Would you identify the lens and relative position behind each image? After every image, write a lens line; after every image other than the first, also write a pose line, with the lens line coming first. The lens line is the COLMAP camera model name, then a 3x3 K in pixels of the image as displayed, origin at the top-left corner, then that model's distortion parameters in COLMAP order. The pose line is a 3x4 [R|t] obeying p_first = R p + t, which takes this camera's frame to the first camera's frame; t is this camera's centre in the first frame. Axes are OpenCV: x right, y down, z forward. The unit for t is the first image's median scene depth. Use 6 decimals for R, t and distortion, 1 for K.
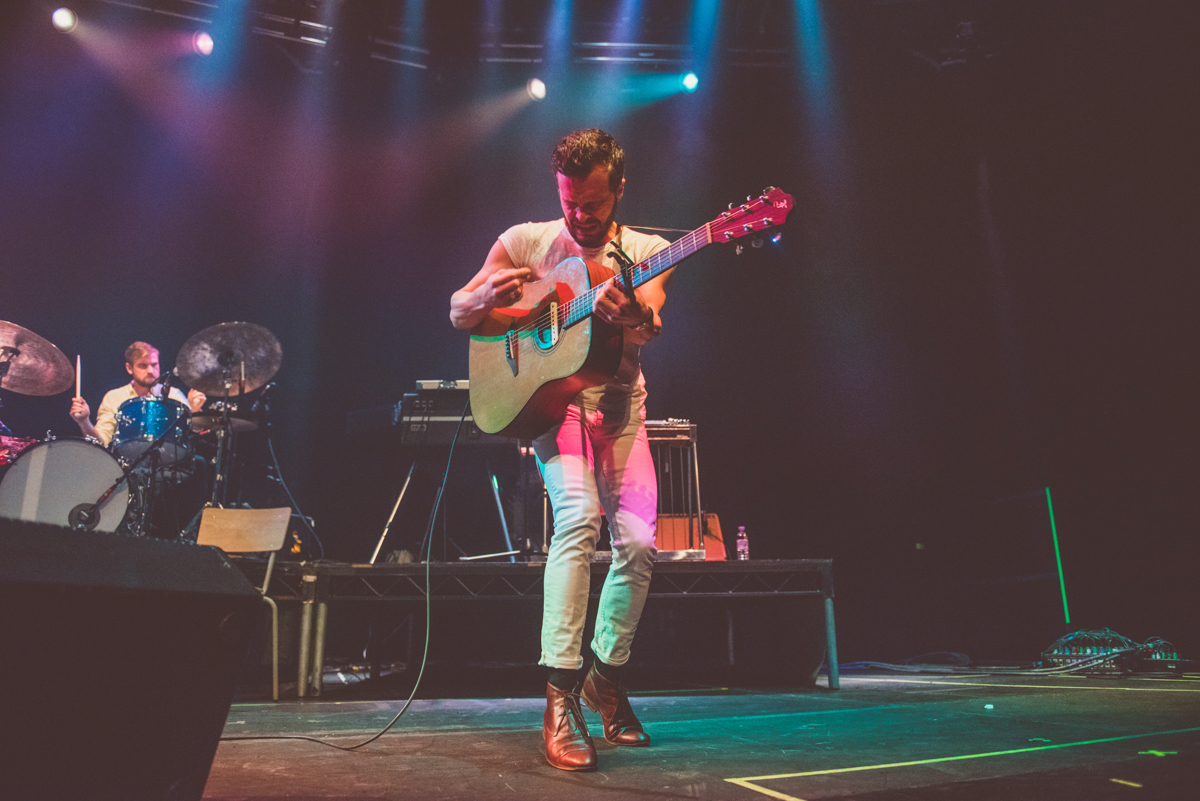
lens RADIAL K [[800.6, 0, 598.3], [0, 800.6, 419.1], [0, 0, 1]] dist [-0.057978, -0.002568]
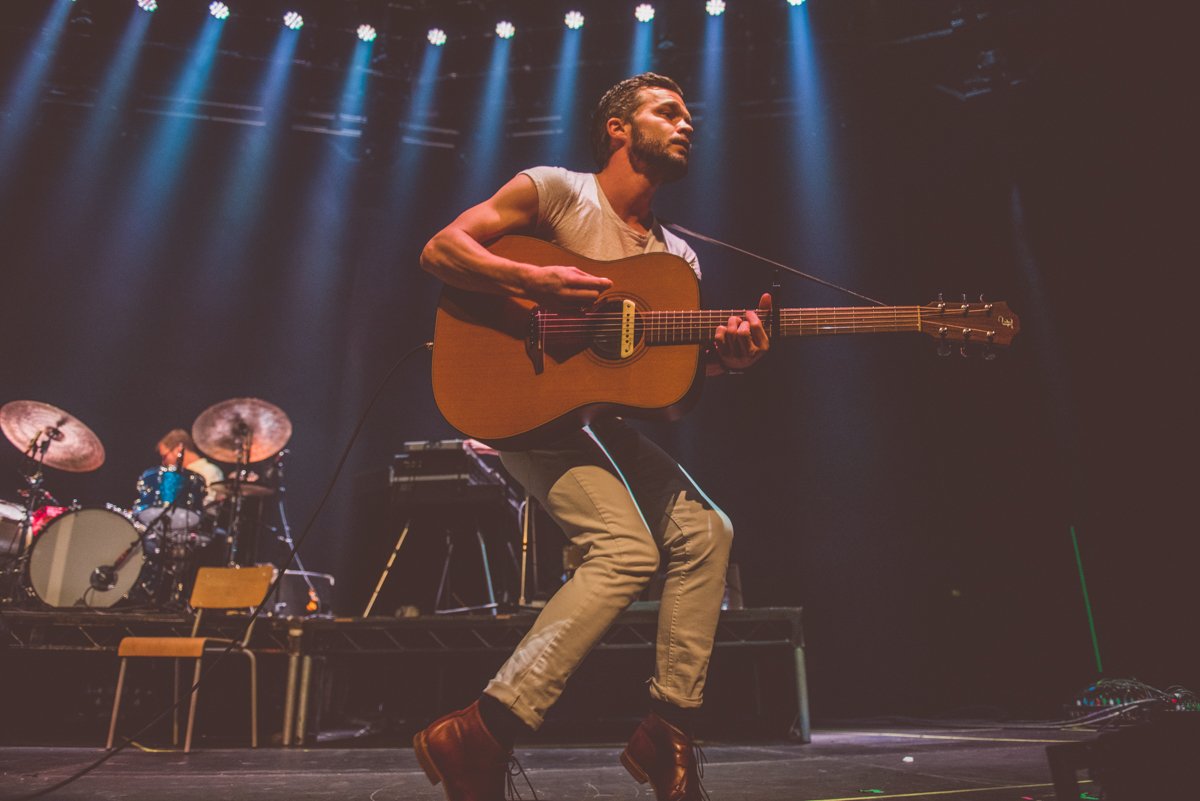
lens RADIAL K [[800.6, 0, 598.3], [0, 800.6, 419.1], [0, 0, 1]] dist [-0.057978, -0.002568]
pose [[0.989879, -0.047705, -0.133653, 0.189030], [0.038293, 0.996660, -0.072125, 0.007206], [0.136648, 0.066277, 0.988400, -0.012658]]
